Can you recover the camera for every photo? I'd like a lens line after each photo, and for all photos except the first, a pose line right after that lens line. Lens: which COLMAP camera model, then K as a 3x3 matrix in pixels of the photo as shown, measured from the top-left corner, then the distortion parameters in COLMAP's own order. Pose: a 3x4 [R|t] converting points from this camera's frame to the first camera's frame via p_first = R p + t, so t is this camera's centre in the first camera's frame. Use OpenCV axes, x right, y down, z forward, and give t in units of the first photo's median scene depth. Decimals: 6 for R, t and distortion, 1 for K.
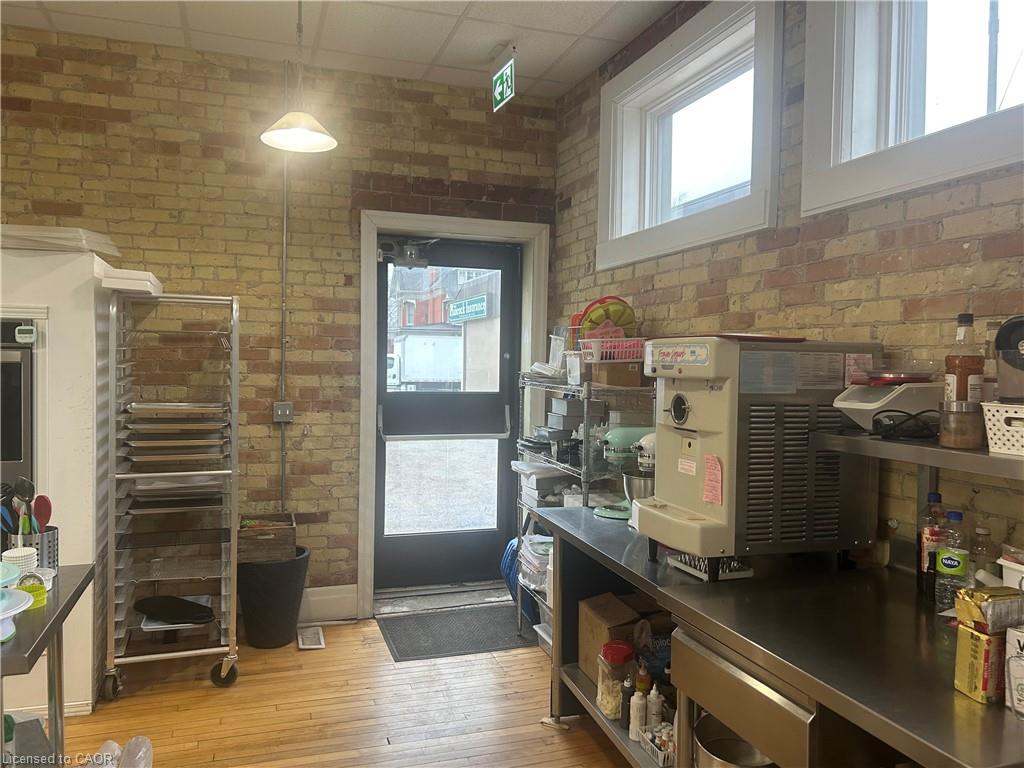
lens RADIAL K [[770.1, 0, 512.0], [0, 770.1, 384.0], [0, 0, 1]] dist [0.005162, -0.003223]
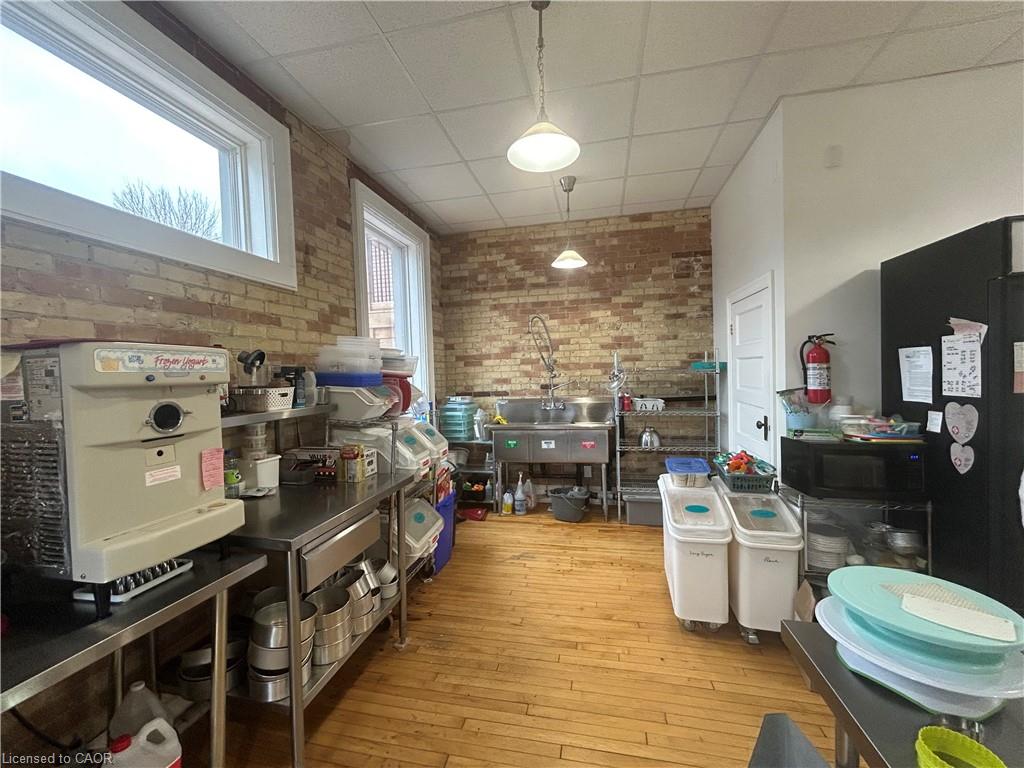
lens RADIAL K [[413.4, 0, 512.0], [0, 413.4, 384.0], [0, 0, 1]] dist [-0.000252, -0.000146]
pose [[-0.857284, -0.003755, 0.514830, -0.437316], [0.030702, 0.997821, 0.058402, -0.027488], [-0.513927, 0.065874, -0.855301, 1.231858]]
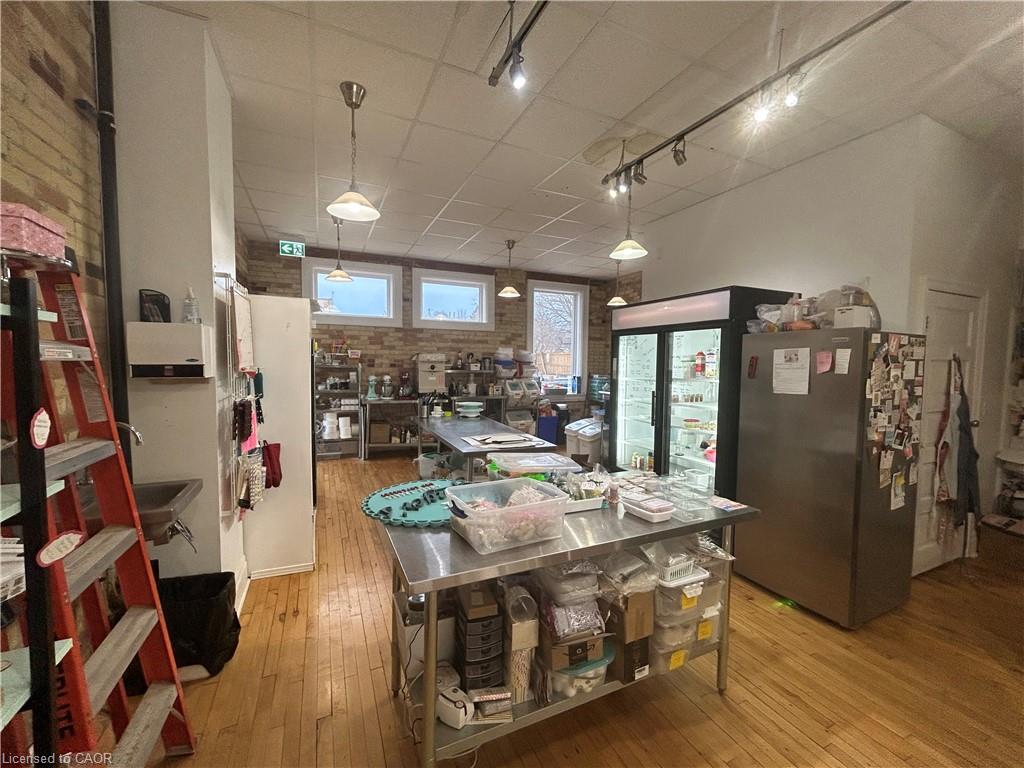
lens RADIAL K [[413.4, 0, 512.0], [0, 413.4, 384.0], [0, 0, 1]] dist [-0.000252, -0.000146]
pose [[-0.104626, -0.076371, 0.991575, -2.661137], [0.011720, 0.996883, 0.078016, -0.068015], [-0.994443, 0.019784, -0.103405, 0.760234]]
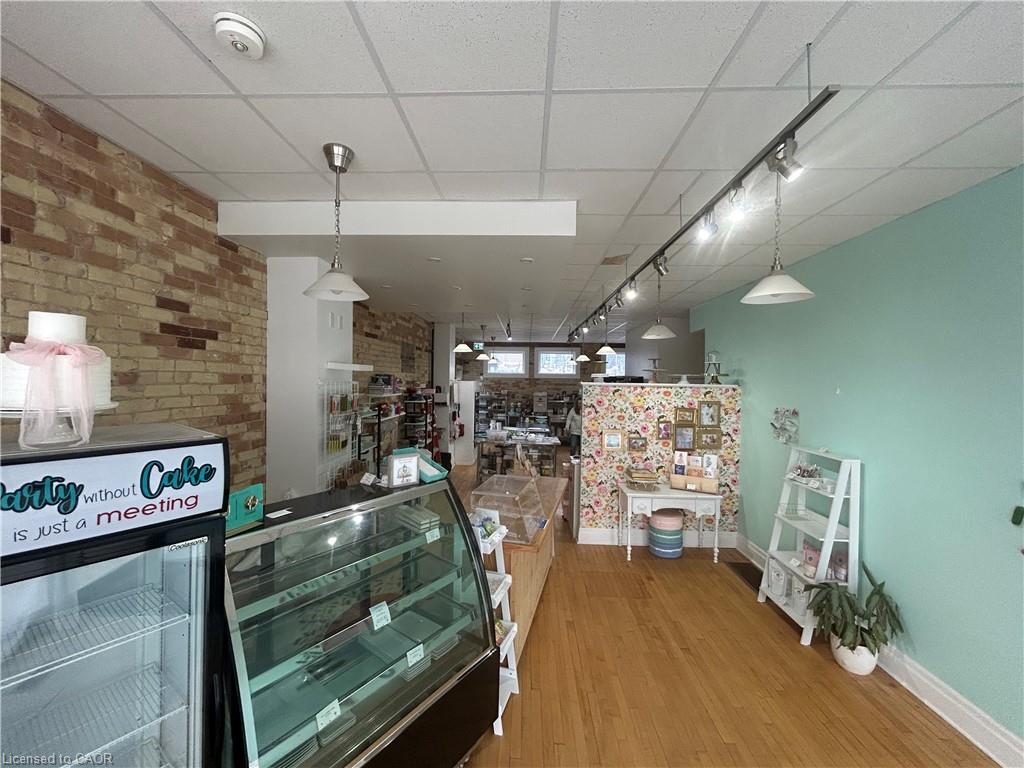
lens RADIAL K [[413.4, 0, 512.0], [0, 413.4, 384.0], [0, 0, 1]] dist [-0.000252, -0.000146]
pose [[0.355843, -0.023945, 0.934239, -5.093088], [0.013465, 0.999699, 0.020494, -0.290867], [-0.934449, 0.005287, 0.356058, -0.614398]]
